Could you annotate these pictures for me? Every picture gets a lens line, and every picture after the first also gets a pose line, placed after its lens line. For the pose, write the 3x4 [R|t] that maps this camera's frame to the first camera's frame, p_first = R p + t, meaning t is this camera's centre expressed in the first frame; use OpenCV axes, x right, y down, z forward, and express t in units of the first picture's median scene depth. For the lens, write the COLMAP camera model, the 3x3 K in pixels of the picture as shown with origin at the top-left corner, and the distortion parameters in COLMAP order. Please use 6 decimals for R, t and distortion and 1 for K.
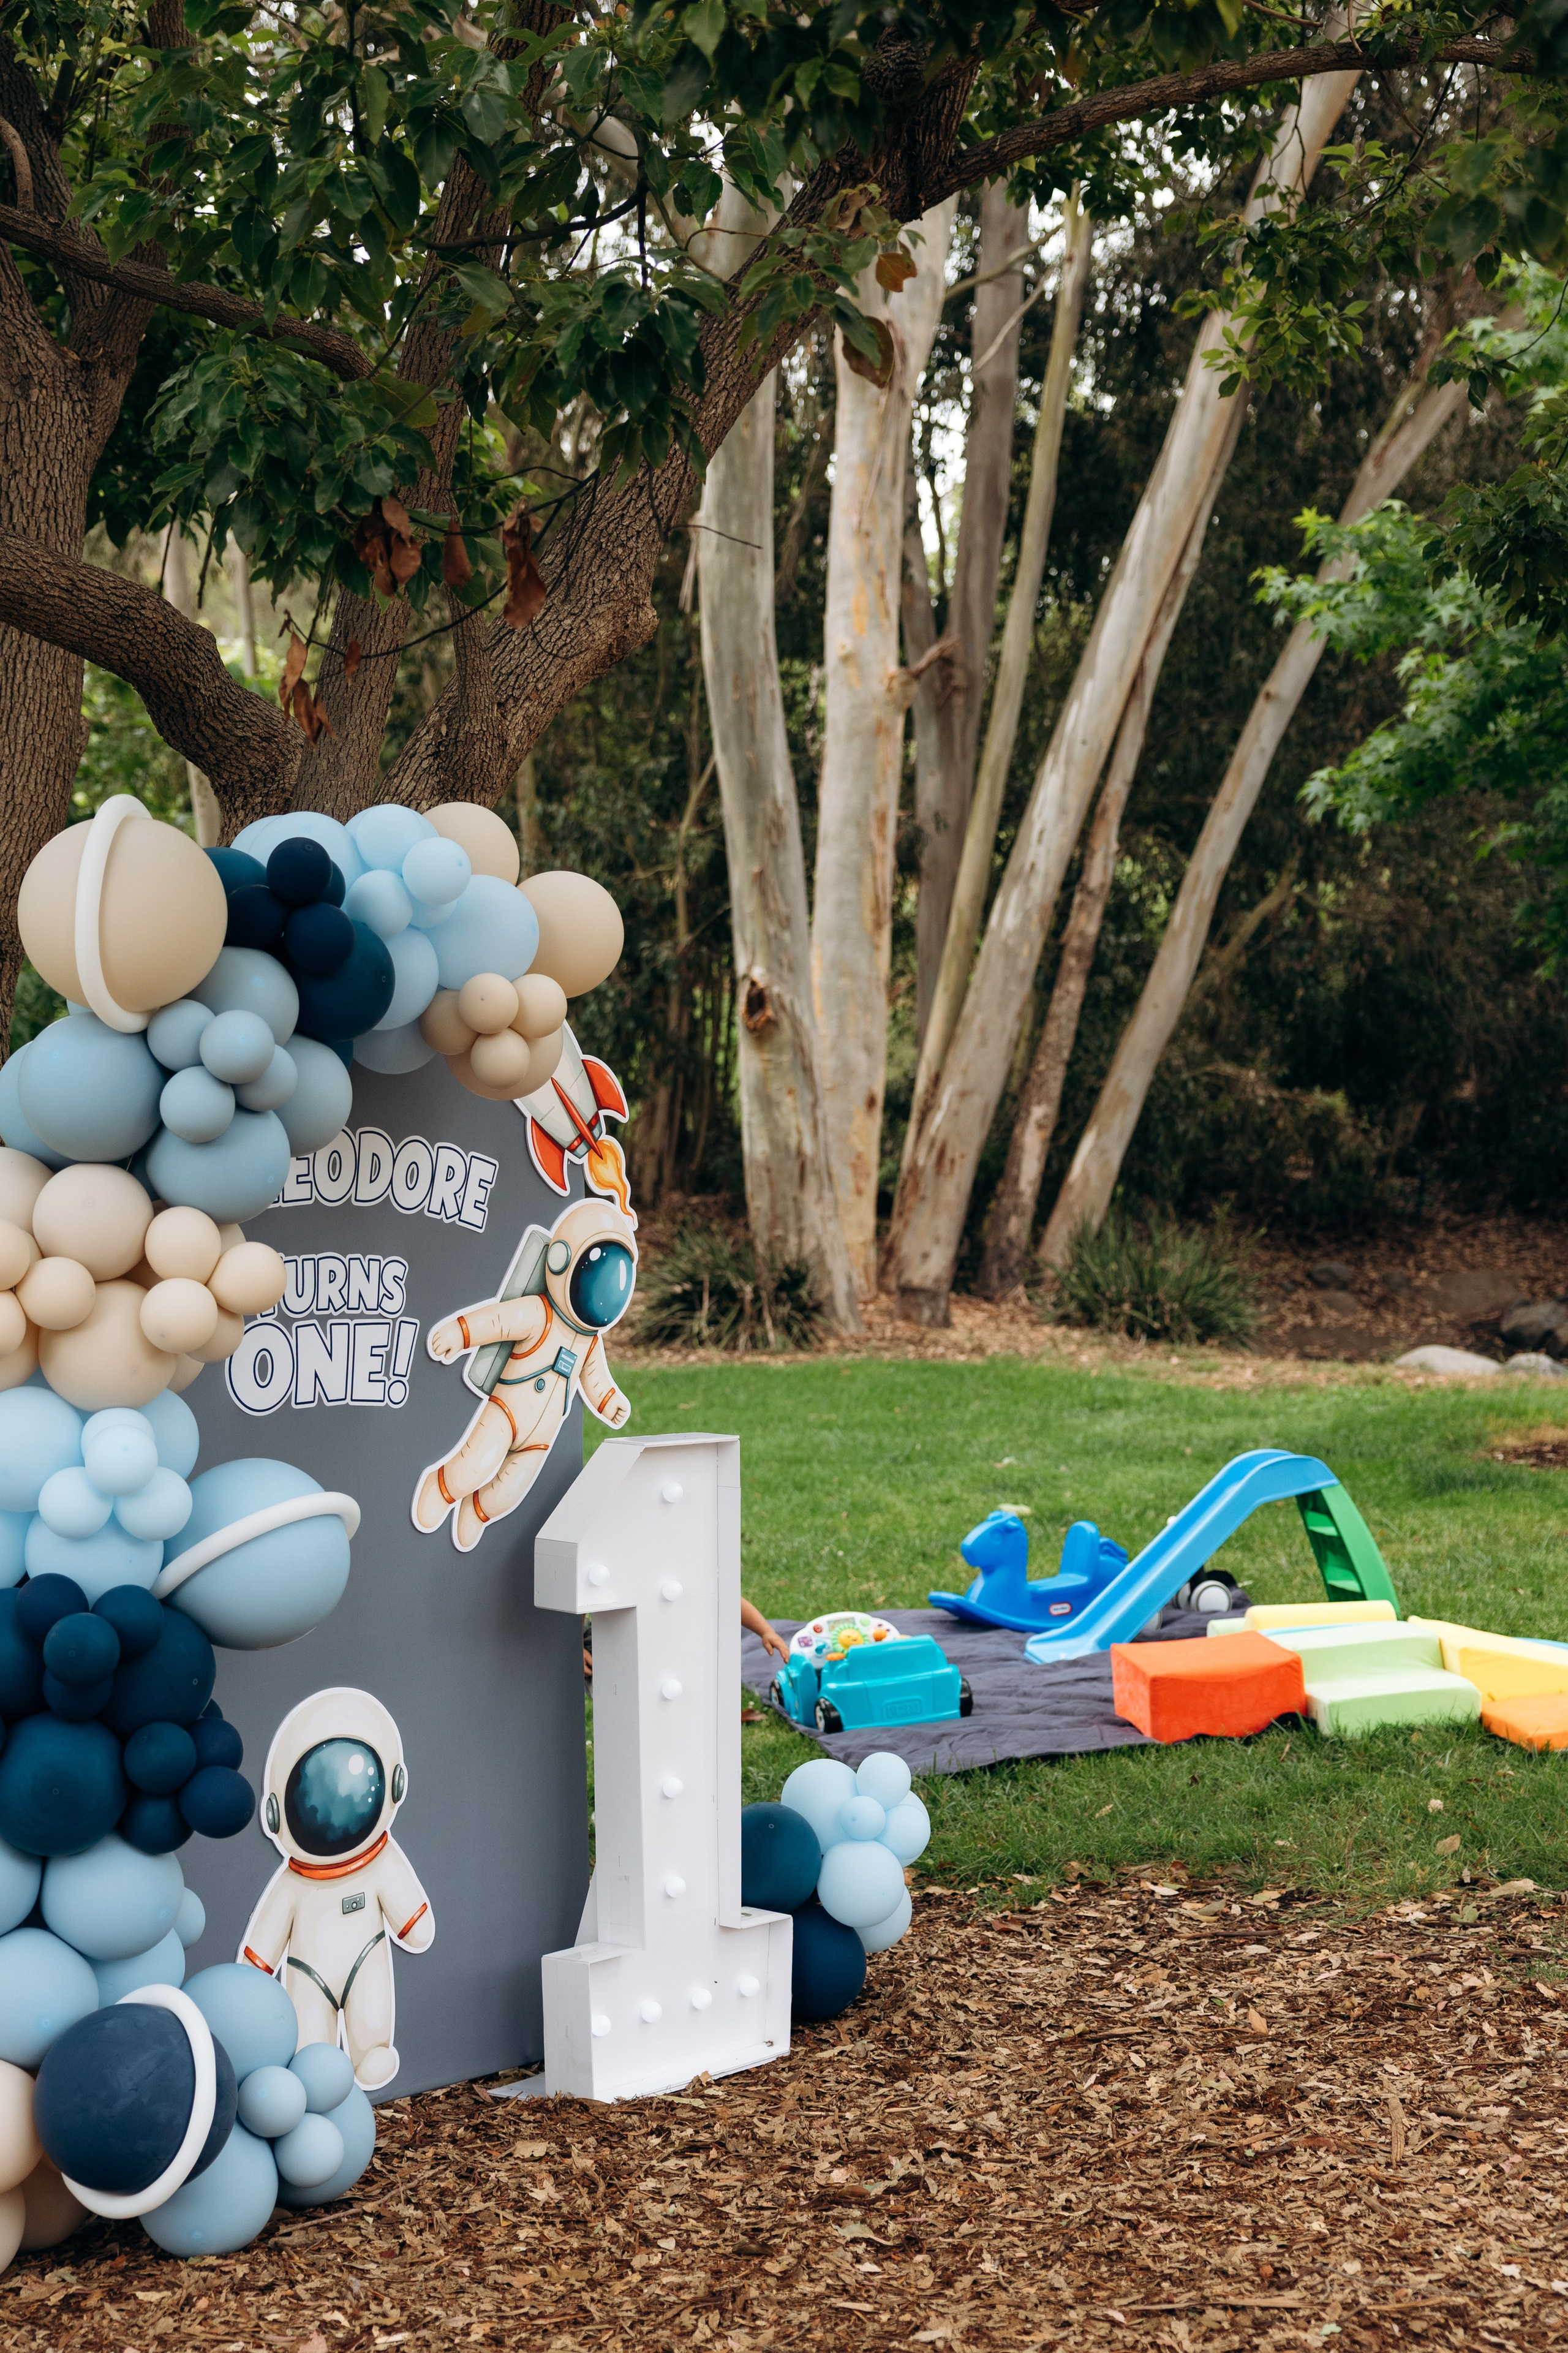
lens RADIAL K [[3279.7, 0, 686.7], [0, 3279.7, 1160.4], [0, 0, 1]] dist [0.055371, 0.000000]
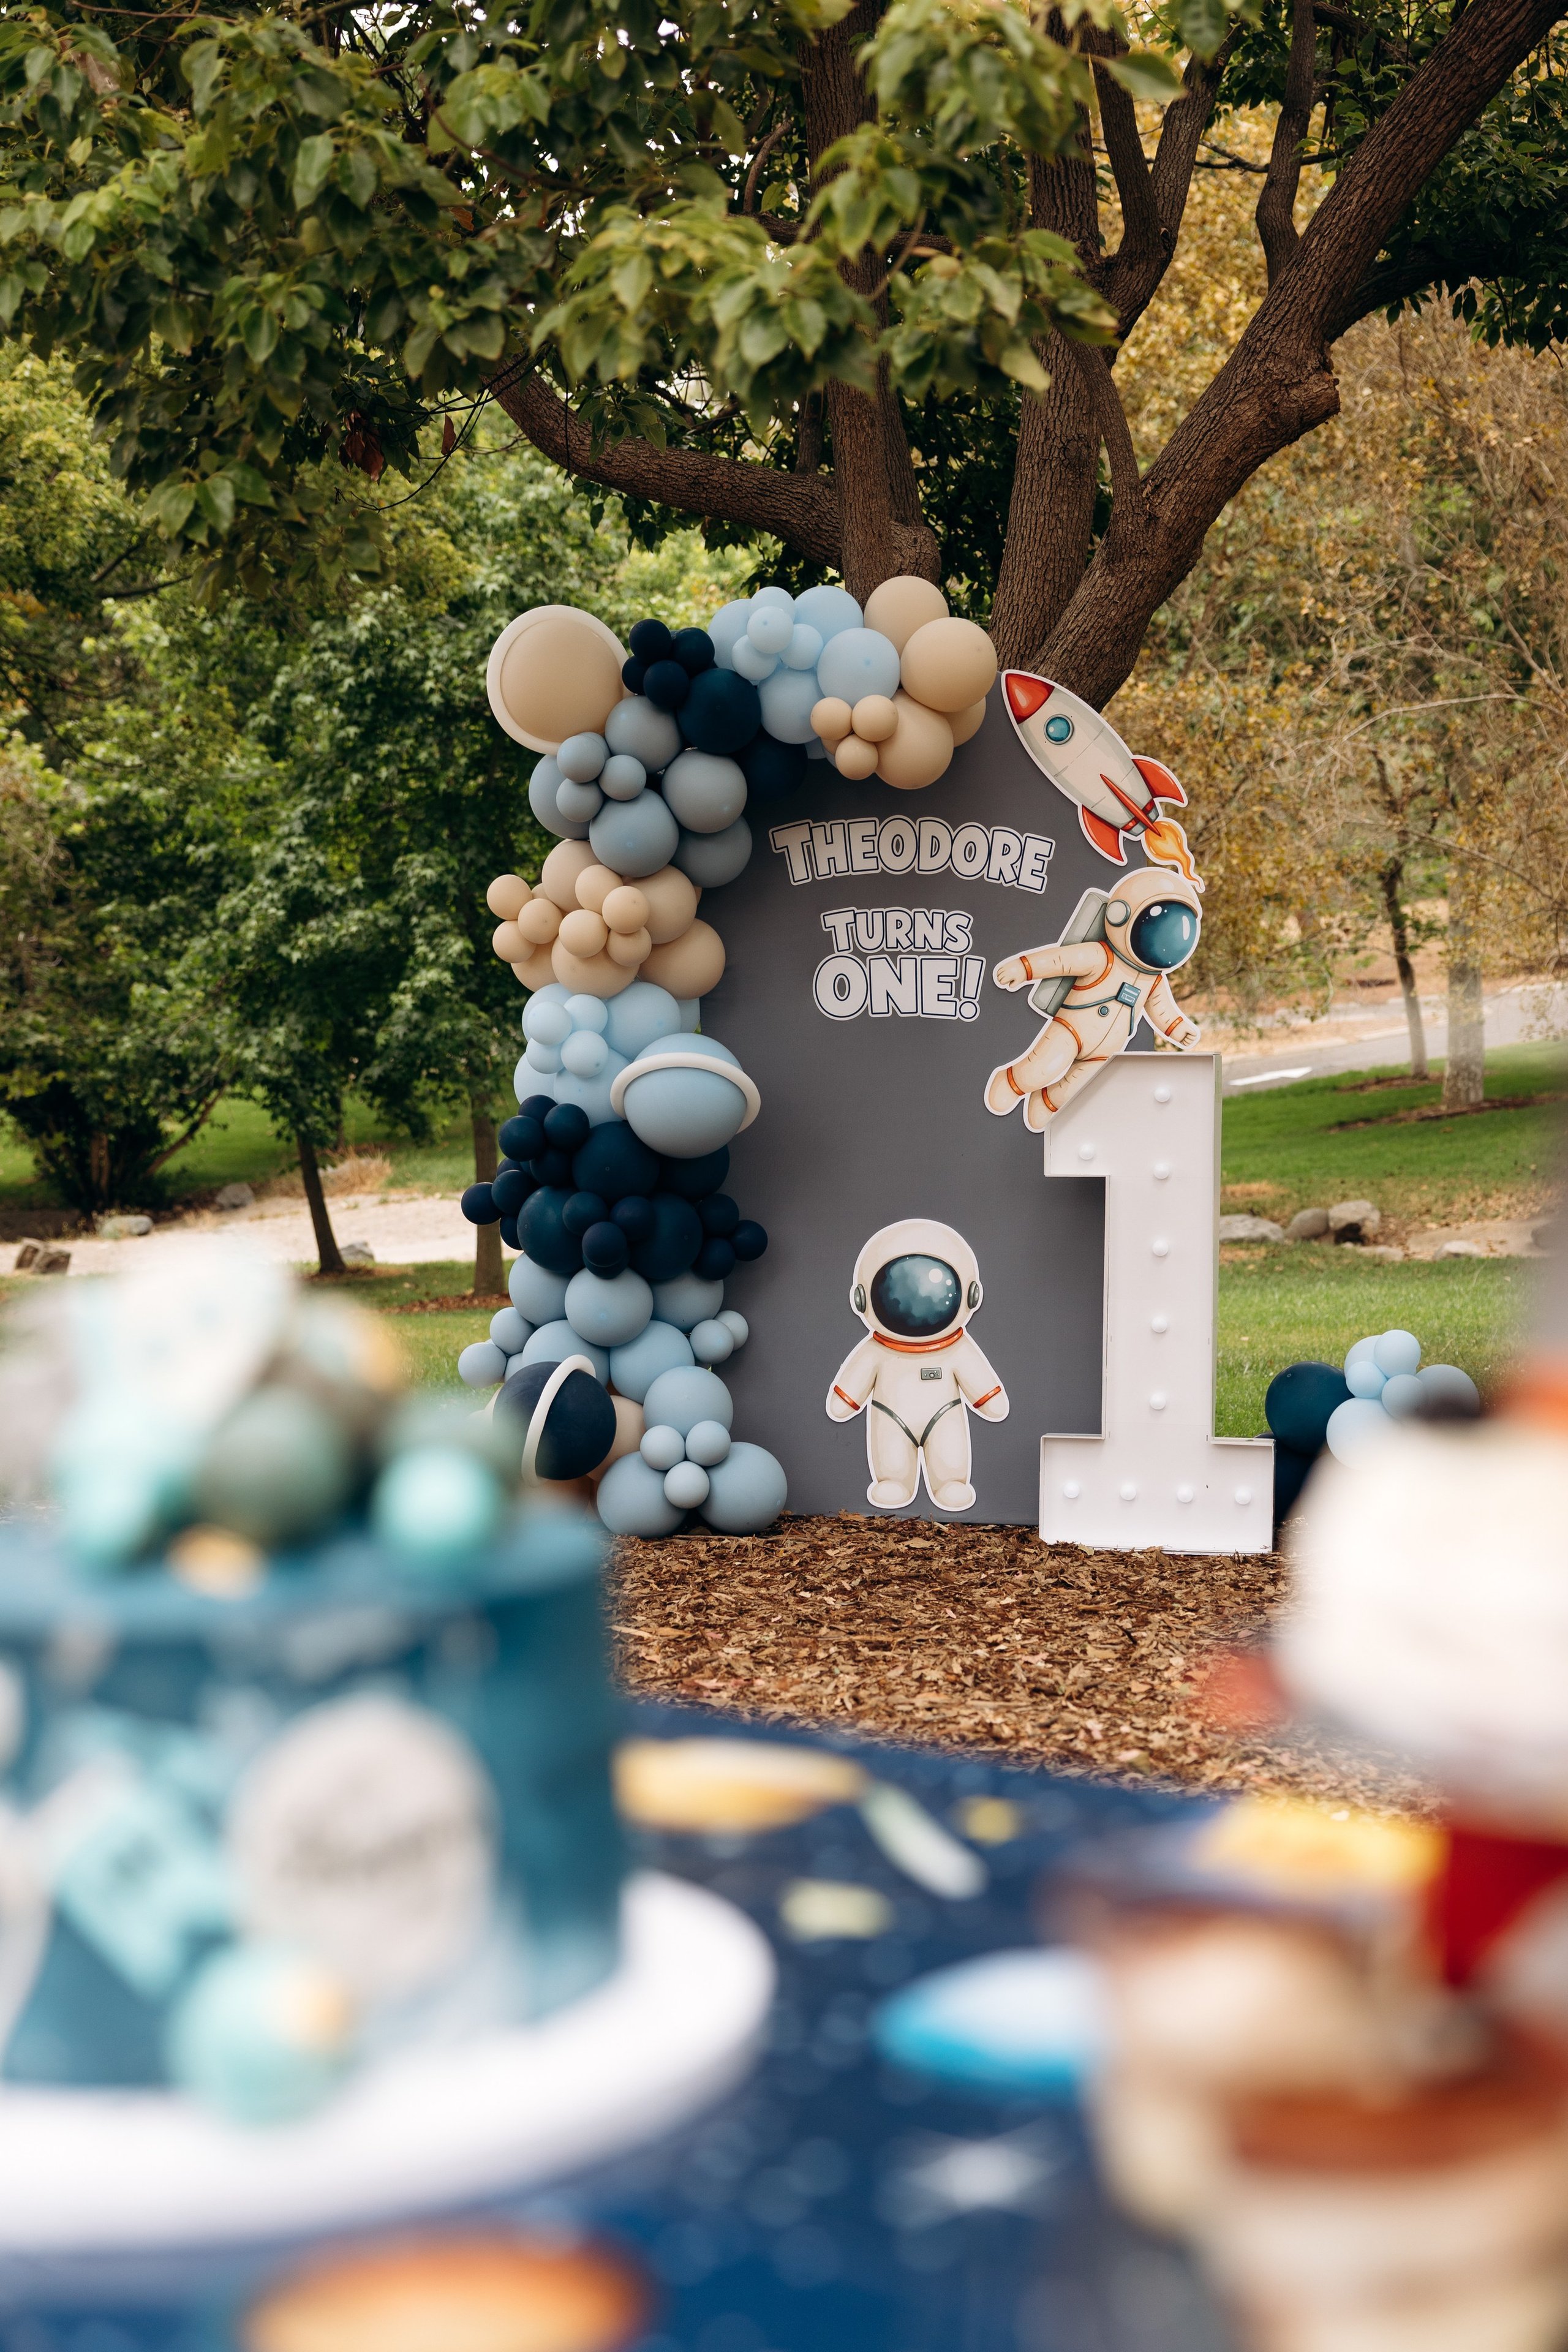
lens RADIAL K [[3355.8, 0, 805.6], [0, 3355.8, 1169.5], [0, 0, 1]] dist [0.010793, 0.000000]
pose [[0.531176, 0.030518, -0.846711, 1.042097], [0.002346, 0.999294, 0.037490, 0.082434], [0.847258, -0.021900, 0.530730, 0.192005]]
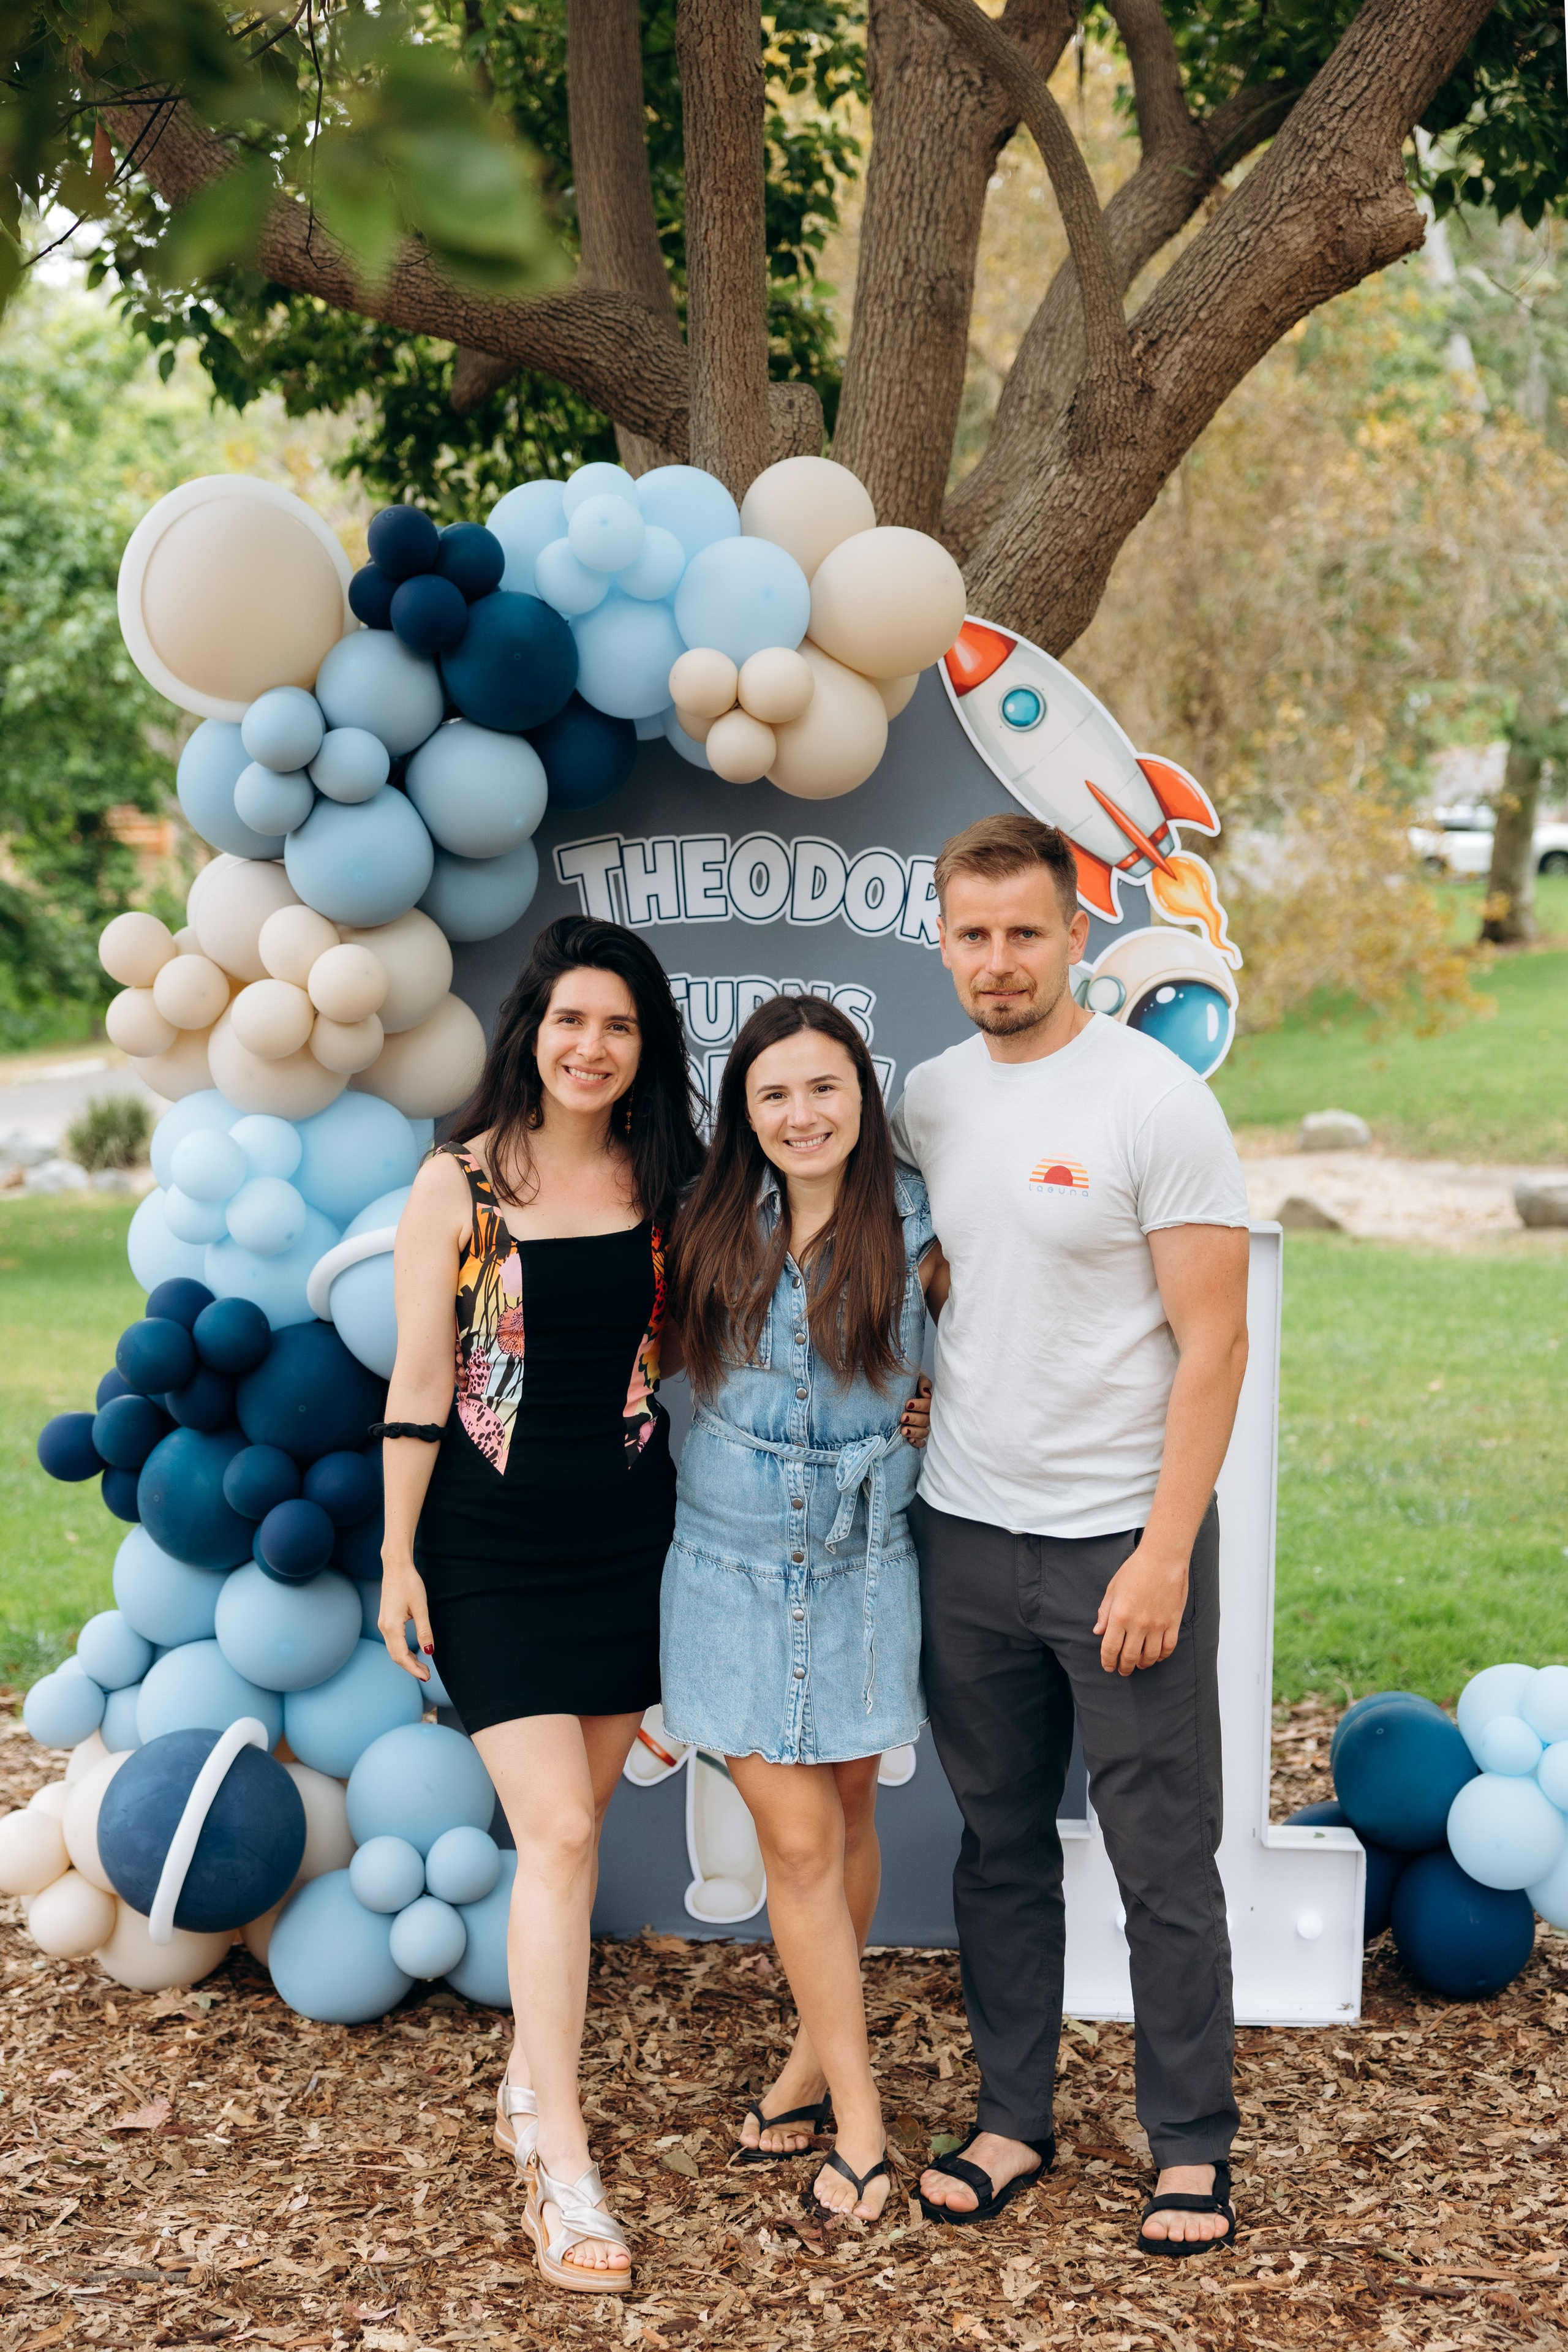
lens RADIAL K [[3355.8, 0, 843.5], [0, 3355.8, 976.6], [0, 0, 1]] dist [0.010793, 0.000000]
pose [[0.684462, 0.017625, -0.728836, 0.546976], [-0.020209, 0.999782, 0.005198, 0.021897], [0.728769, 0.011172, 0.684669, 0.374510]]
